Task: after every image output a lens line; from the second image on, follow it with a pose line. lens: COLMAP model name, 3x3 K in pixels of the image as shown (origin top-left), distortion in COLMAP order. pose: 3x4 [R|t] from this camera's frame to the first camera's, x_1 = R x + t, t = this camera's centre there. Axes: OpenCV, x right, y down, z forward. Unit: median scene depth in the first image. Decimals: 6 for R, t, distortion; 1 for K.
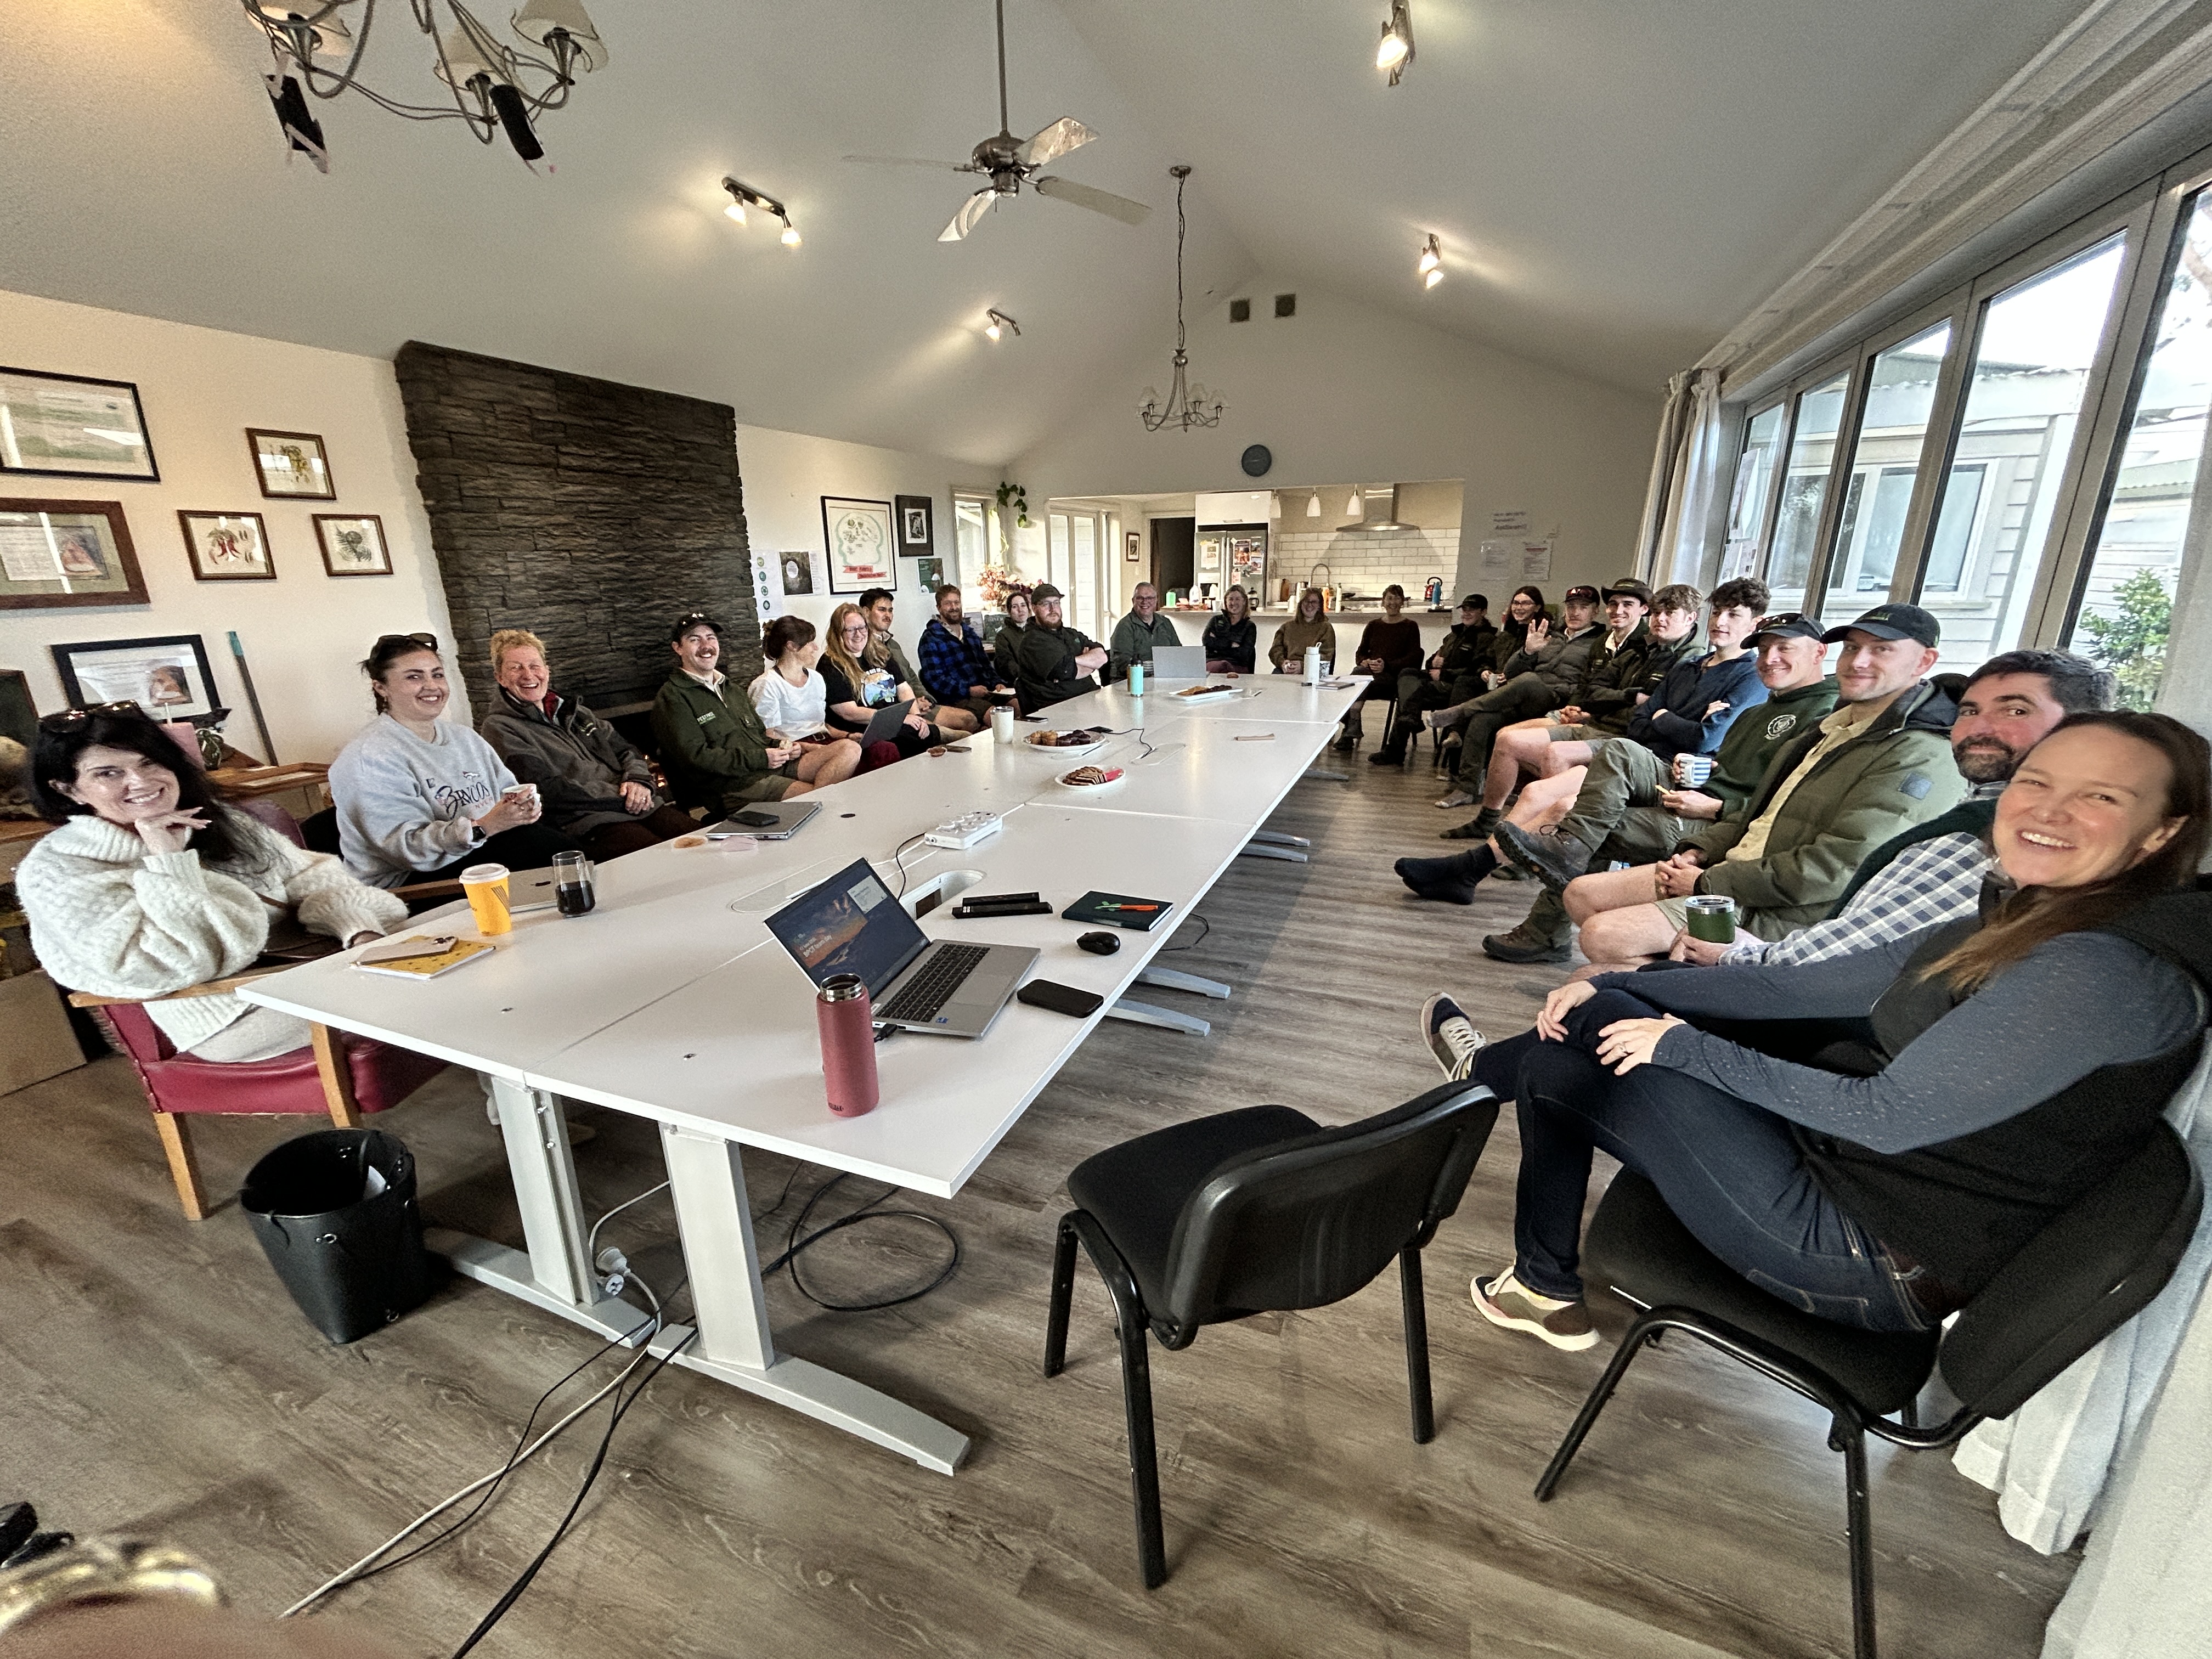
lens RADIAL K [[904.6, 0, 1123.9], [0, 904.6, 827.8], [0, 0, 1]] dist [0.001704, 0.000222]
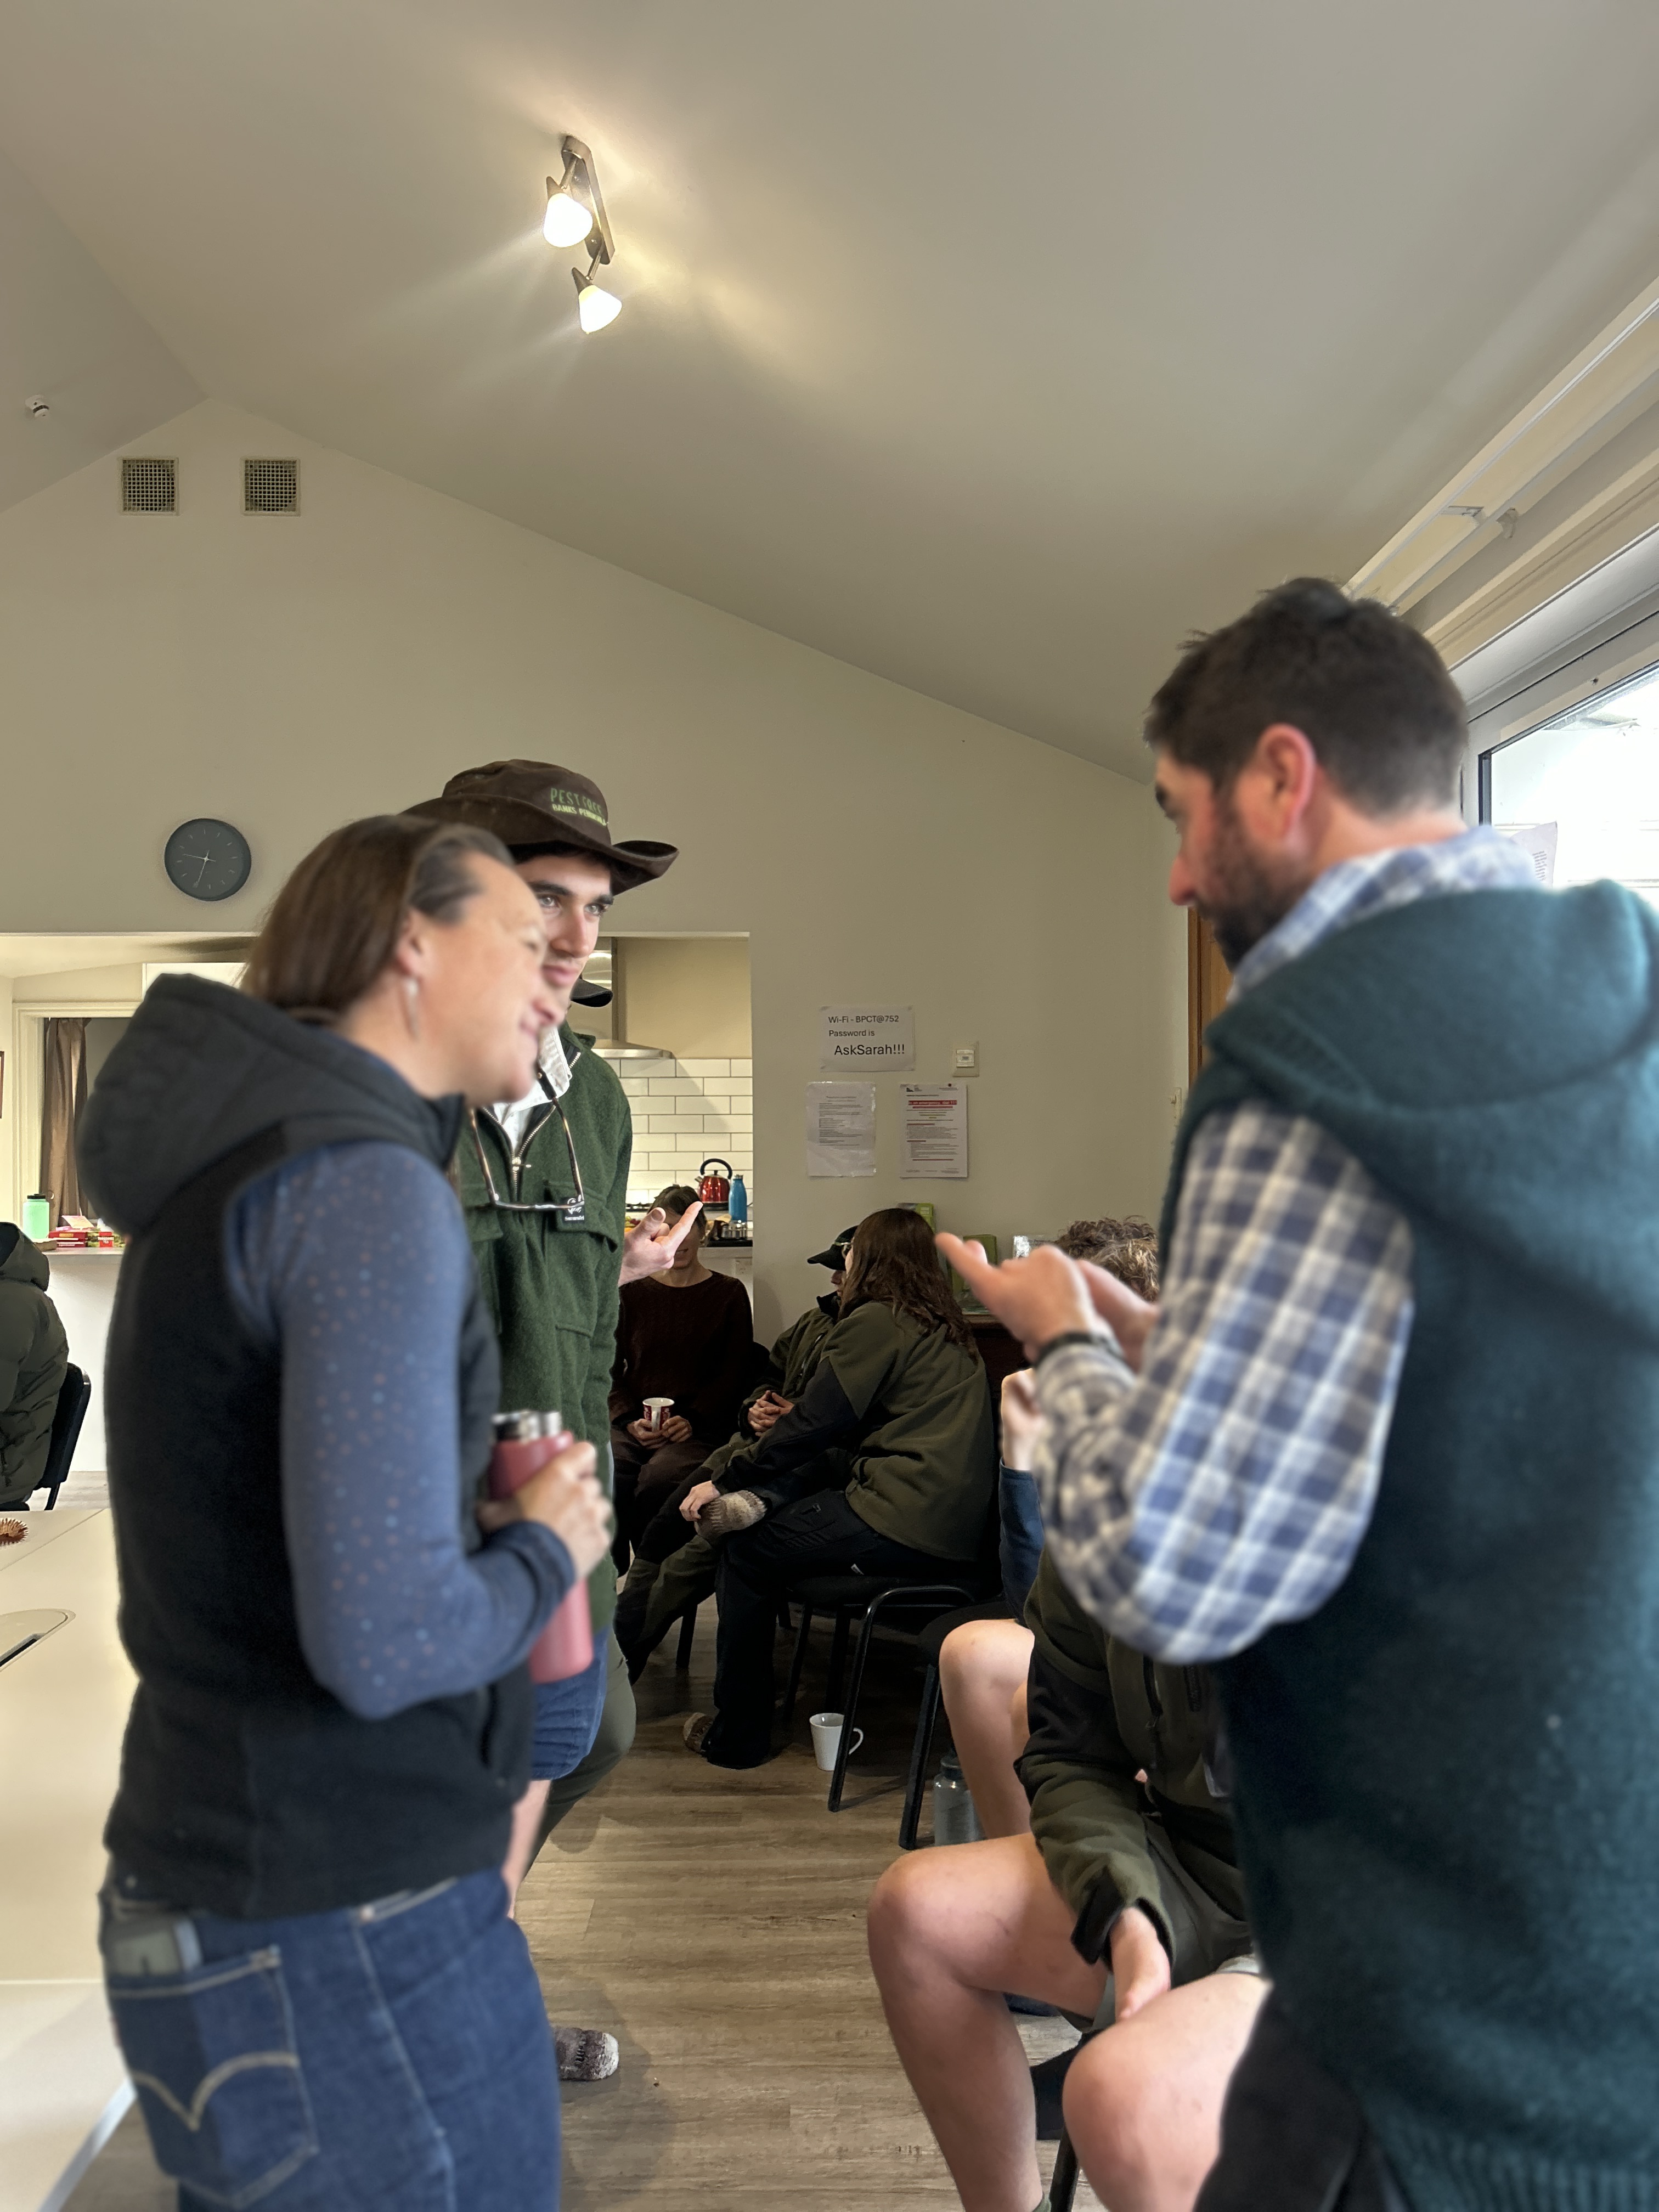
lens RADIAL K [[1640.5, 0, 830.2], [0, 1640.5, 1107.1], [0, 0, 1]] dist [0.017036, -0.028582]
pose [[0.930017, 0.013126, 0.367283, 0.145564], [0.093791, 0.957795, -0.271721, -0.112045], [-0.355348, 0.287153, 0.889534, 0.368553]]
